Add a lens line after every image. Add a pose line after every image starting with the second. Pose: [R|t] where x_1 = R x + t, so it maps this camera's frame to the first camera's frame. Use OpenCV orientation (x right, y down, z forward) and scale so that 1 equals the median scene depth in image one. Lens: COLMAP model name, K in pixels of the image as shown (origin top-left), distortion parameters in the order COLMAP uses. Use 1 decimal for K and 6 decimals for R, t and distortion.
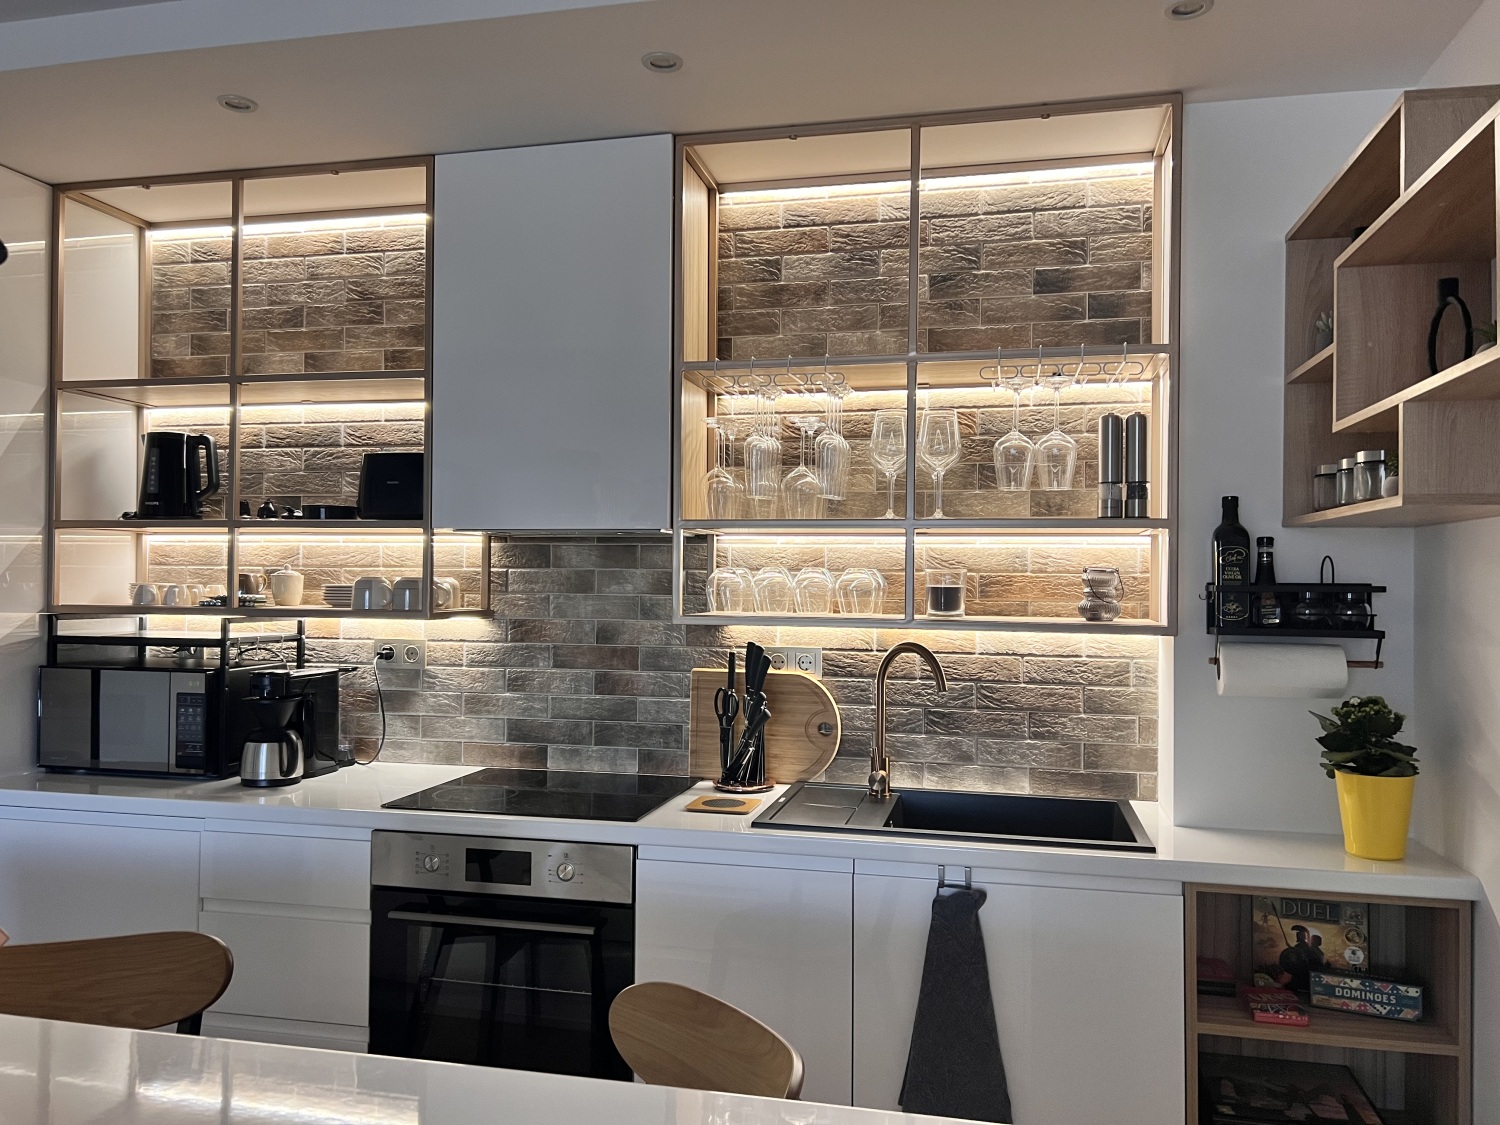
lens RADIAL K [[1105.9, 0, 748.1], [0, 1105.9, 572.1], [0, 0, 1]] dist [0.043529, -0.034607]
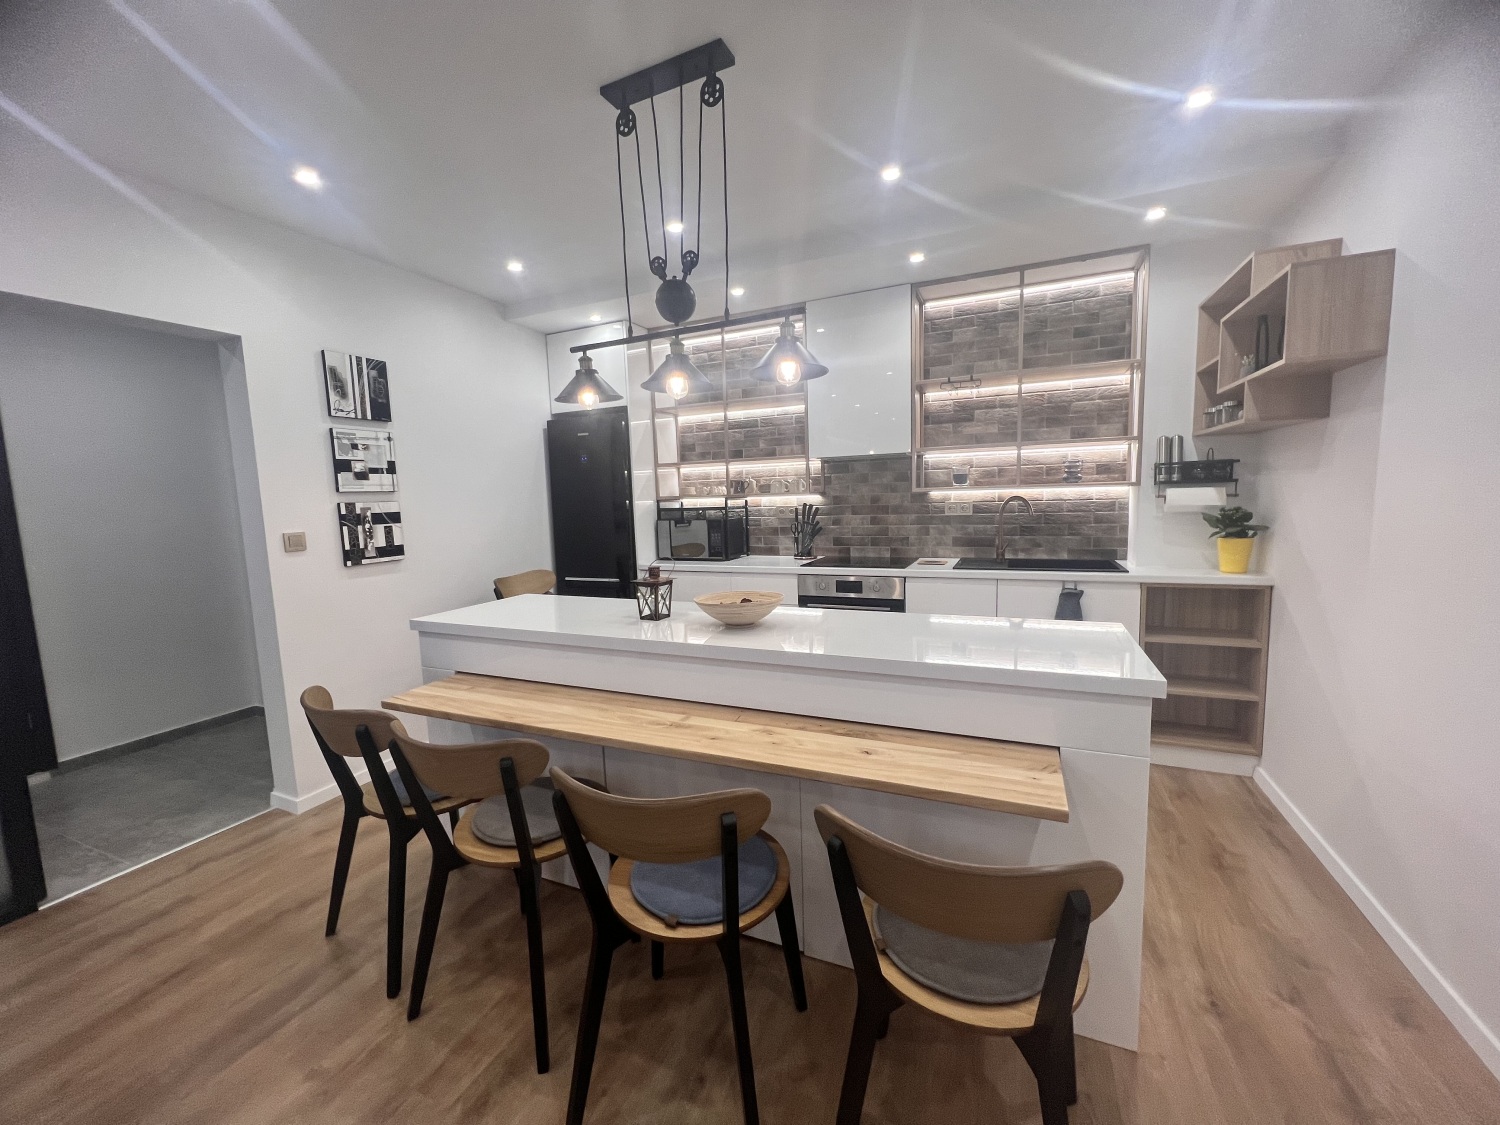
lens RADIAL K [[601.5, 0, 746.7], [0, 601.5, 561.7], [0, 0, 1]] dist [-0.000984, -0.000059]
pose [[0.981447, -0.020356, -0.190651, -0.161971], [0.043173, 0.992275, 0.116305, 0.026845], [0.186810, -0.122379, 0.974744, -0.348632]]
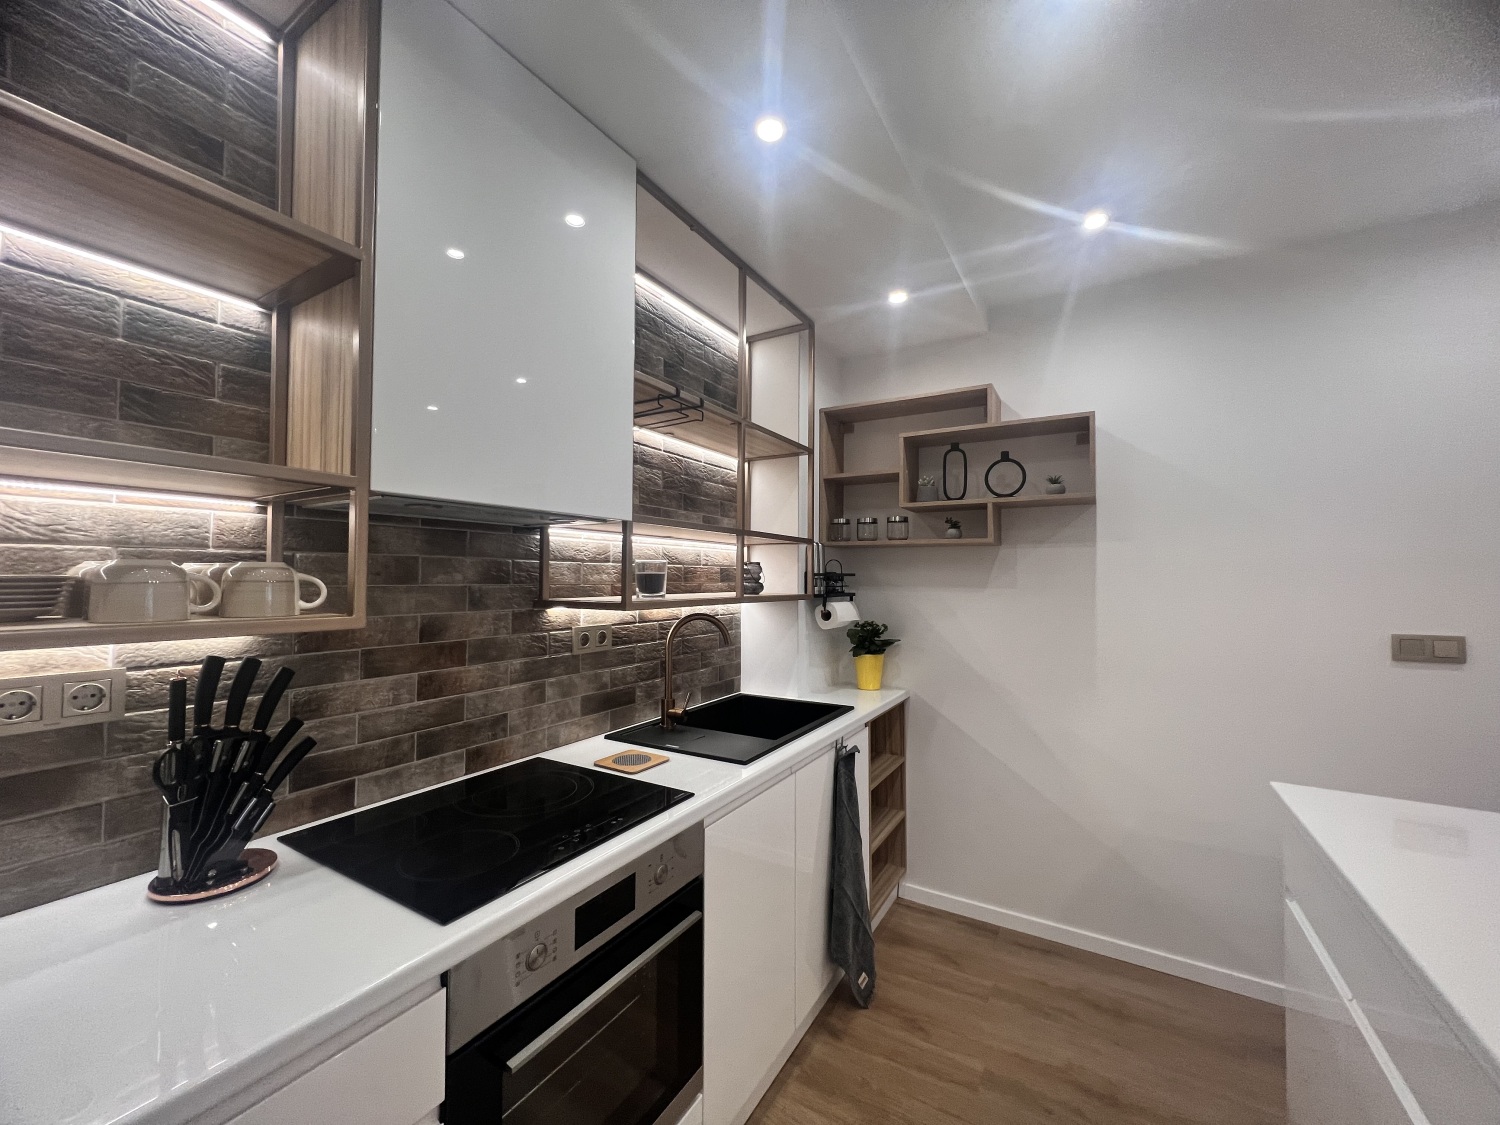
lens RADIAL K [[601.5, 0, 752.4], [0, 601.5, 558.7], [0, 0, 1]] dist [-0.000984, -0.000059]
pose [[0.305941, 0.020832, 0.951823, -0.532757], [-0.009741, 0.999777, -0.018750, 0.005819], [-0.952001, -0.003535, 0.306076, 0.637306]]
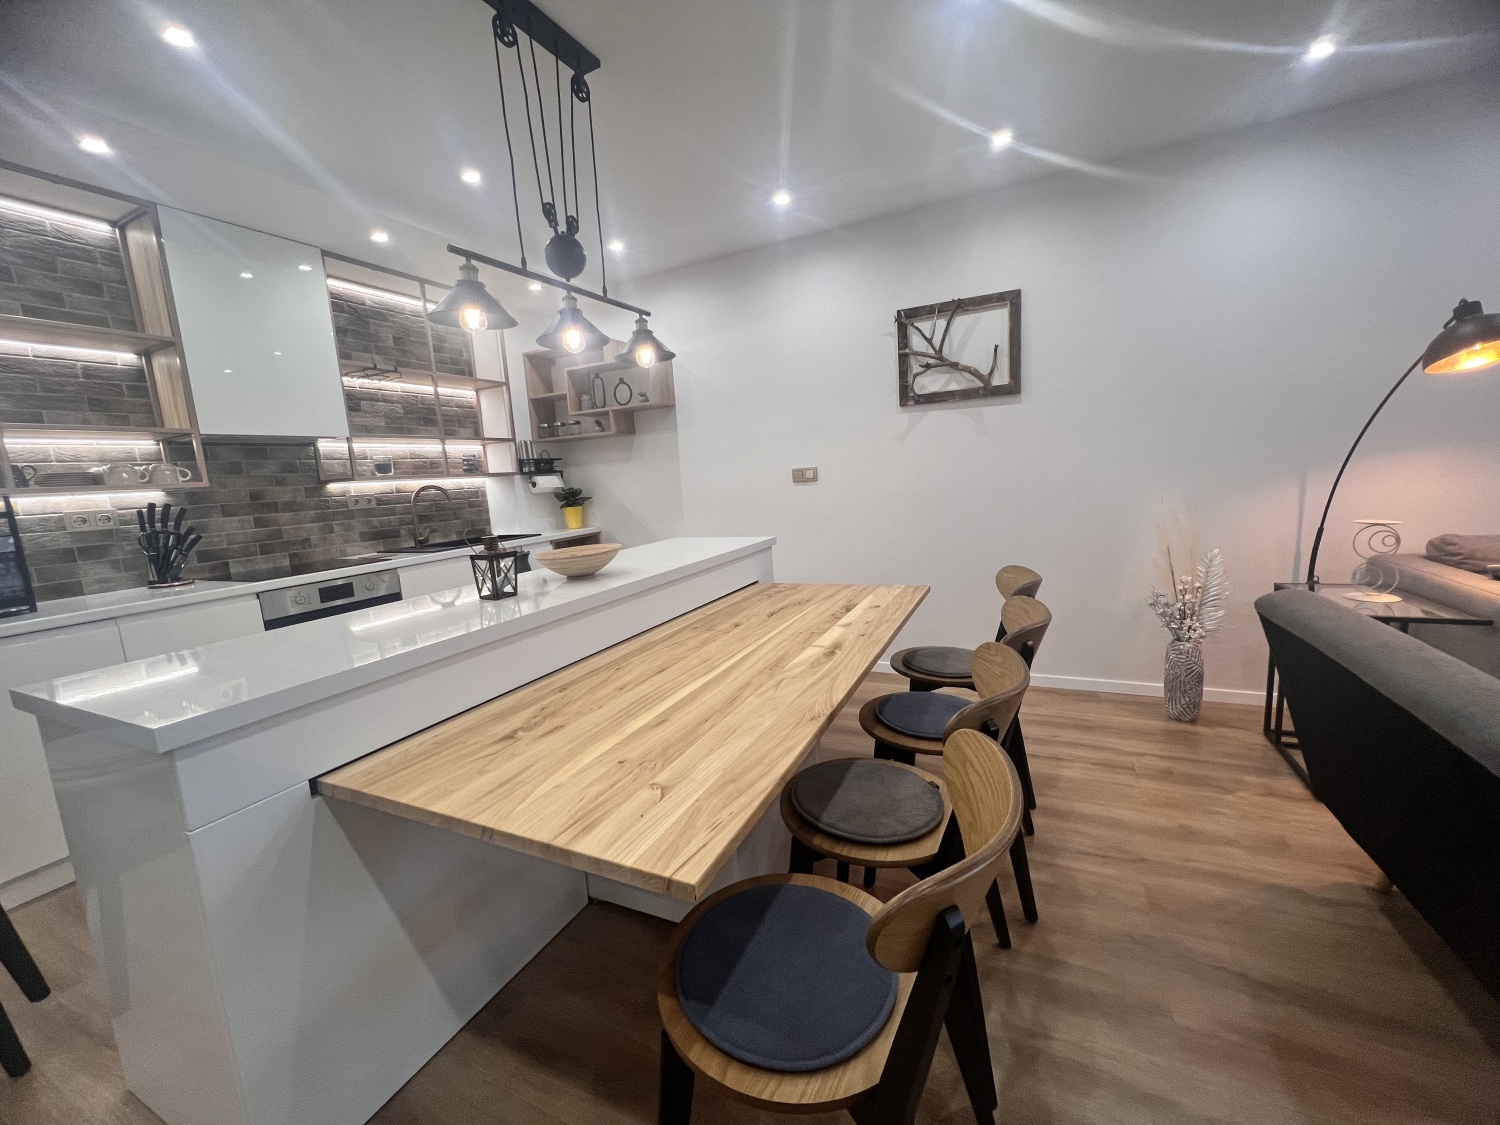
lens RADIAL K [[601.5, 0, 752.8], [0, 601.5, 557.0], [0, 0, 1]] dist [-0.000984, -0.000059]
pose [[0.219576, -0.158844, 0.962577, -0.982245], [0.060386, 0.986977, 0.149096, 0.060124], [-0.973725, 0.025389, 0.226308, -0.046975]]
